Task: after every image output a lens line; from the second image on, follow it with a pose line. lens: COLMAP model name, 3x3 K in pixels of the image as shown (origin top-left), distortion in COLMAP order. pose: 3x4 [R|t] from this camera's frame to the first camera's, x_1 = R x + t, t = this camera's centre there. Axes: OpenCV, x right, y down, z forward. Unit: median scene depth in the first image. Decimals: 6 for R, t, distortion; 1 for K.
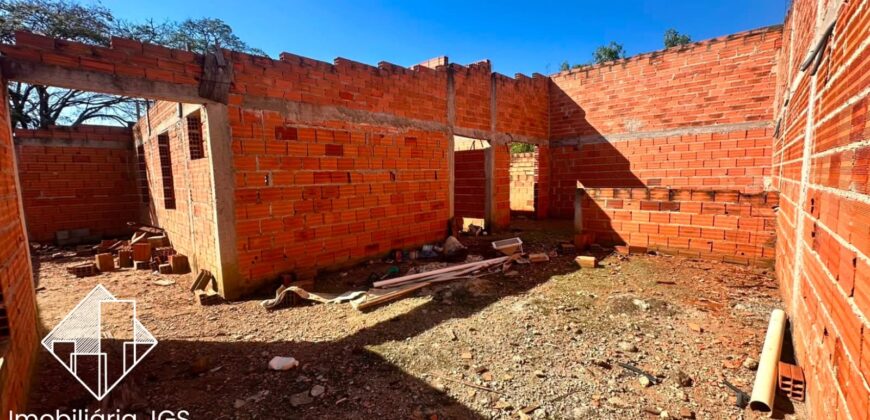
lens RADIAL K [[346.8, 0, 435.0], [0, 346.8, 210.0], [0, 0, 1]] dist [-0.002903, -0.000019]
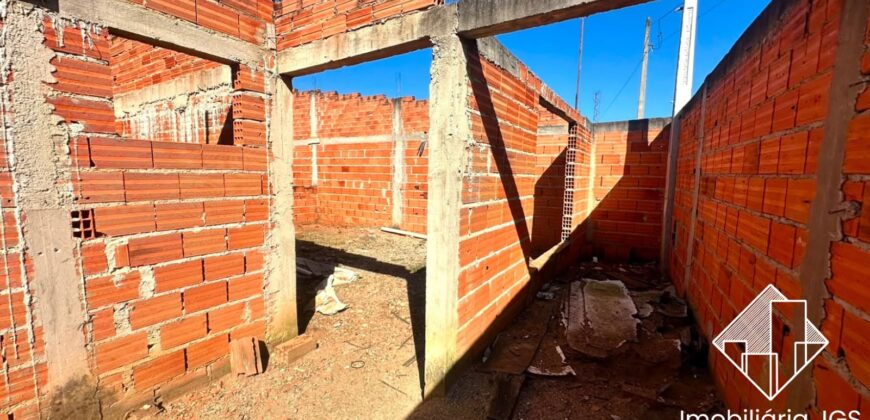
lens RADIAL K [[346.8, 0, 435.0], [0, 346.8, 210.0], [0, 0, 1]] dist [-0.002903, -0.000019]
pose [[-0.193888, -0.086825, 0.977174, -0.742186], [0.082026, 0.991153, 0.104342, -0.042677], [-0.977589, 0.100384, -0.185051, 0.443293]]
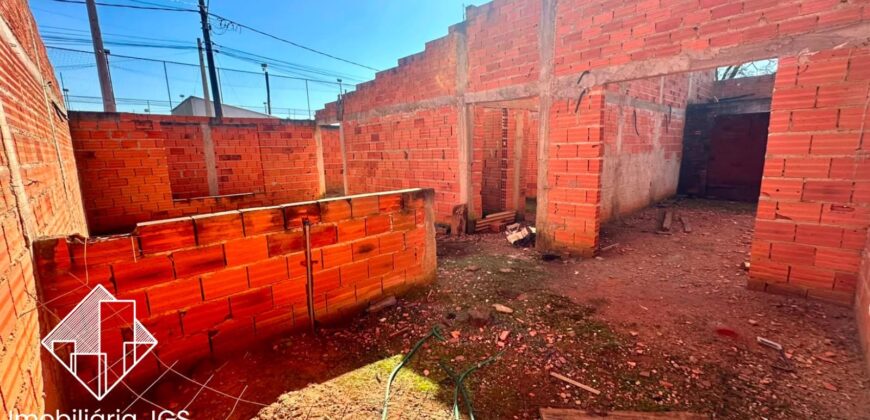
lens RADIAL K [[346.8, 0, 435.0], [0, 346.8, 210.0], [0, 0, 1]] dist [-0.002903, -0.000019]
pose [[-0.072563, 0.192152, -0.978679, 0.832602], [-0.069945, 0.977869, 0.197179, -0.120509], [0.994908, 0.082762, -0.057517, 0.919528]]
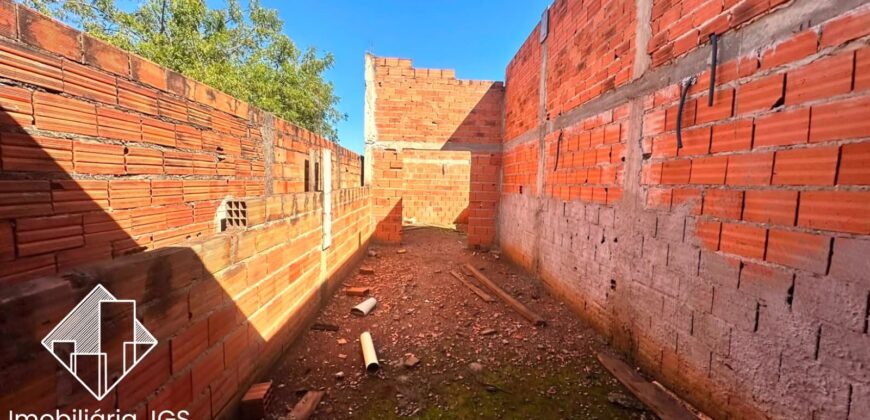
lens RADIAL K [[346.8, 0, 435.0], [0, 346.8, 210.0], [0, 0, 1]] dist [-0.002903, -0.000019]
pose [[-0.707157, -0.049301, 0.705336, -0.413568], [0.055525, 0.990613, 0.124909, -0.188989], [-0.704873, 0.127494, -0.697782, 1.941722]]
